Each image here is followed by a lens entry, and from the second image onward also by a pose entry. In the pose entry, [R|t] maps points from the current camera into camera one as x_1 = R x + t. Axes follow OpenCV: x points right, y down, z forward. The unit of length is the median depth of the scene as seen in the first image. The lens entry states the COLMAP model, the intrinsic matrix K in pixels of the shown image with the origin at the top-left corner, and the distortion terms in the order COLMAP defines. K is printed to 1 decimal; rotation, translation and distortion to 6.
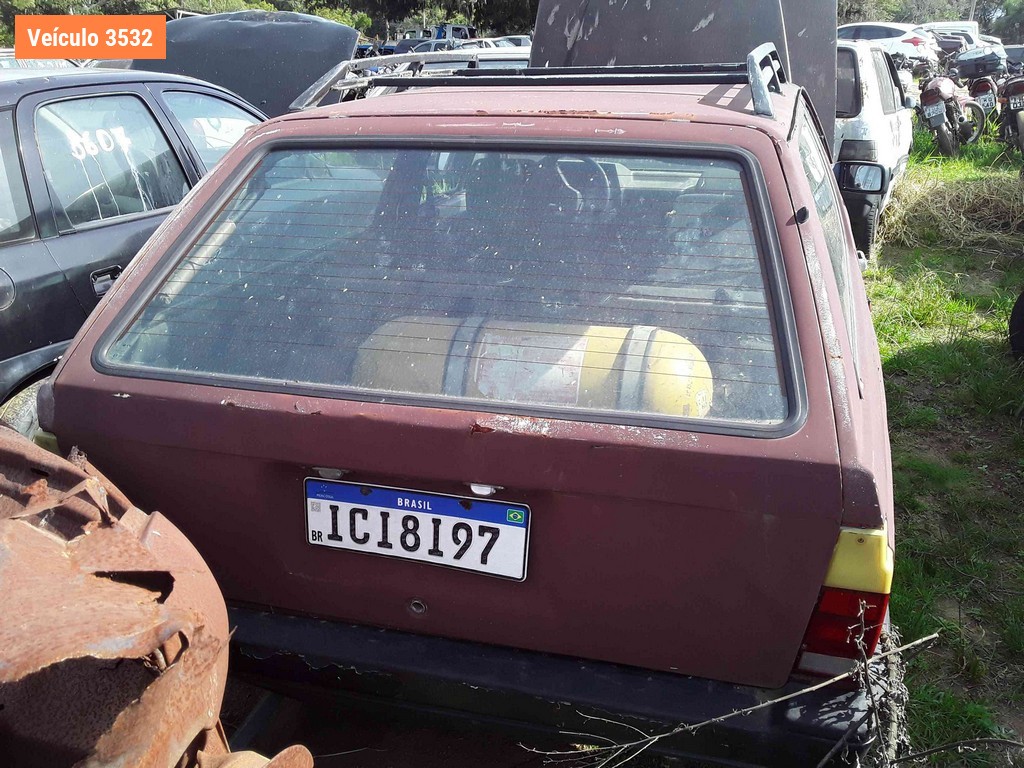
lens RADIAL K [[1005.0, 0, 507.3], [0, 1005.0, 382.4], [0, 0, 1]] dist [0.104062, -0.238596]
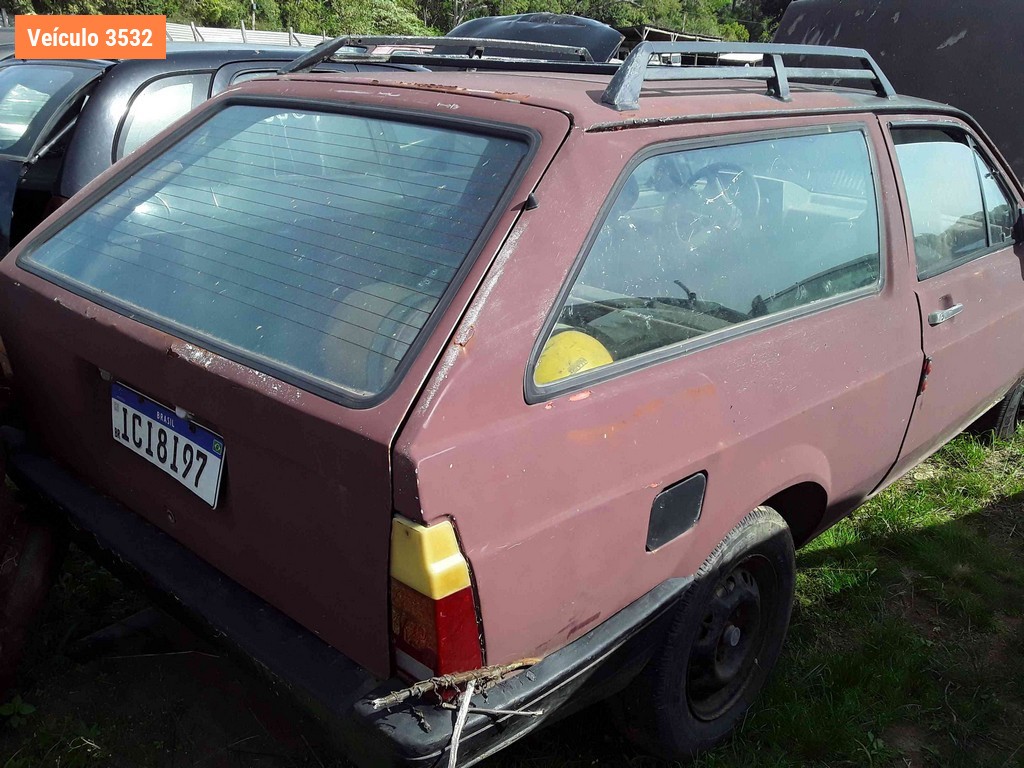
lens RADIAL K [[1005.0, 0, 507.3], [0, 1005.0, 382.4], [0, 0, 1]] dist [0.104062, -0.238596]
pose [[0.883389, 0.192219, -0.427405, 0.694806], [-0.201850, 0.979143, 0.023157, -0.018888], [0.422942, 0.065815, 0.903764, 0.159107]]
